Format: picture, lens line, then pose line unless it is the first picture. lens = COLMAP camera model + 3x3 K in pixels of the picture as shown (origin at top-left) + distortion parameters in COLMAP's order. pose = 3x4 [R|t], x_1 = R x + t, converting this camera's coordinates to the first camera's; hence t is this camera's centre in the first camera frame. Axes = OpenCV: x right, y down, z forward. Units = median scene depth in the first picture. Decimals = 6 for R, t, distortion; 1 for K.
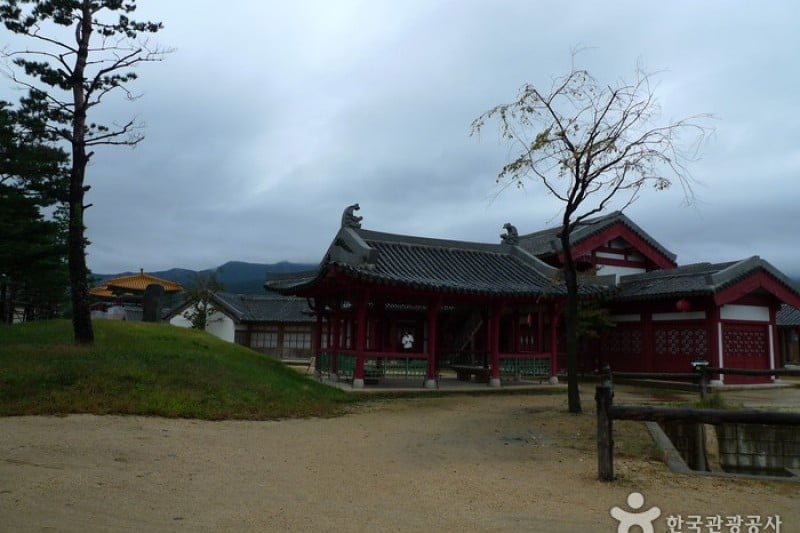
lens RADIAL K [[638.8, 0, 400.0], [0, 638.8, 266.5], [0, 0, 1]] dist [0.002805, -0.002109]
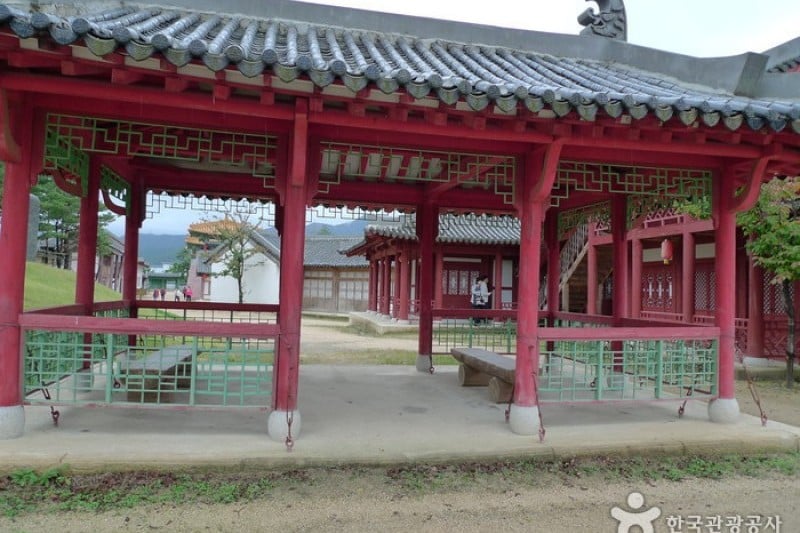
lens RADIAL K [[574.3, 0, 400.0], [0, 574.3, 266.5], [0, 0, 1]] dist [-0.024003, -0.006264]
pose [[0.968821, -0.000190, -0.247761, 0.073101], [0.017455, 0.997567, 0.067490, 0.040680], [0.247146, -0.069710, 0.966467, 0.333553]]
